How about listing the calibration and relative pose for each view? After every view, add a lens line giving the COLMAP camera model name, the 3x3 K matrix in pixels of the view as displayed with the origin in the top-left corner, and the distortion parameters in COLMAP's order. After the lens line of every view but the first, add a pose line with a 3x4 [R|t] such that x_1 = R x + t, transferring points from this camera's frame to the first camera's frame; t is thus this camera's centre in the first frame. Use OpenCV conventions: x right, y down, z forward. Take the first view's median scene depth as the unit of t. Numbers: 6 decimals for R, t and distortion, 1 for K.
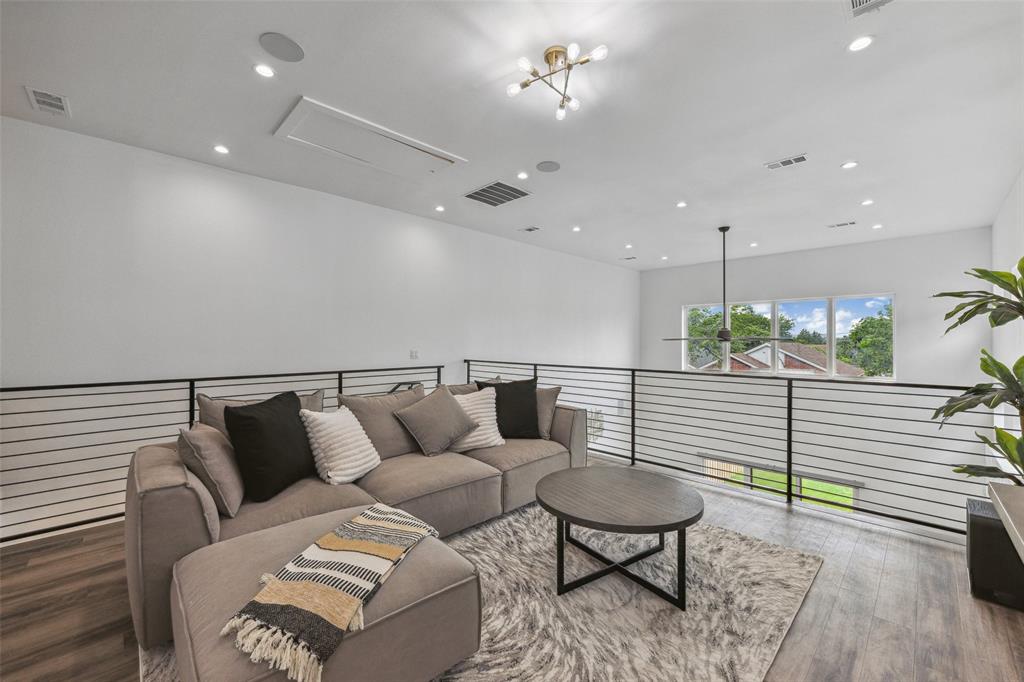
lens RADIAL K [[399.5, 0, 510.4], [0, 399.5, 343.5], [0, 0, 1]] dist [-0.010484, 0.000003]
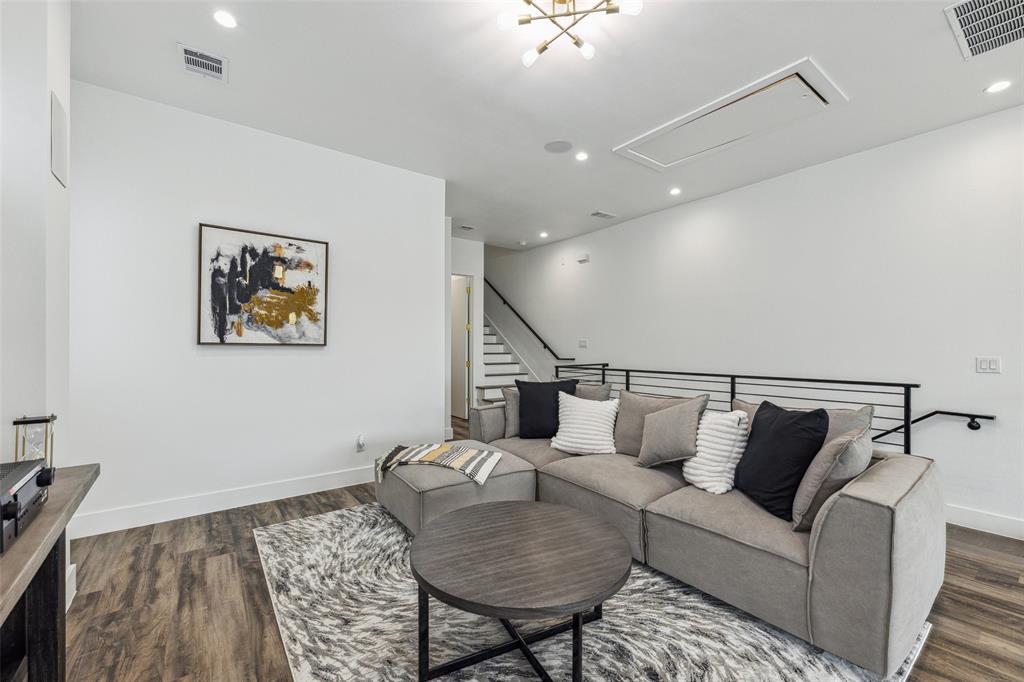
lens RADIAL K [[399.5, 0, 510.4], [0, 399.5, 345.7], [0, 0, 1]] dist [-0.010484, 0.000003]
pose [[-0.107579, -0.000514, -0.994196, 0.775404], [-0.001044, 0.999999, -0.000404, 0.001719], [0.994196, 0.000994, -0.107580, 0.815376]]
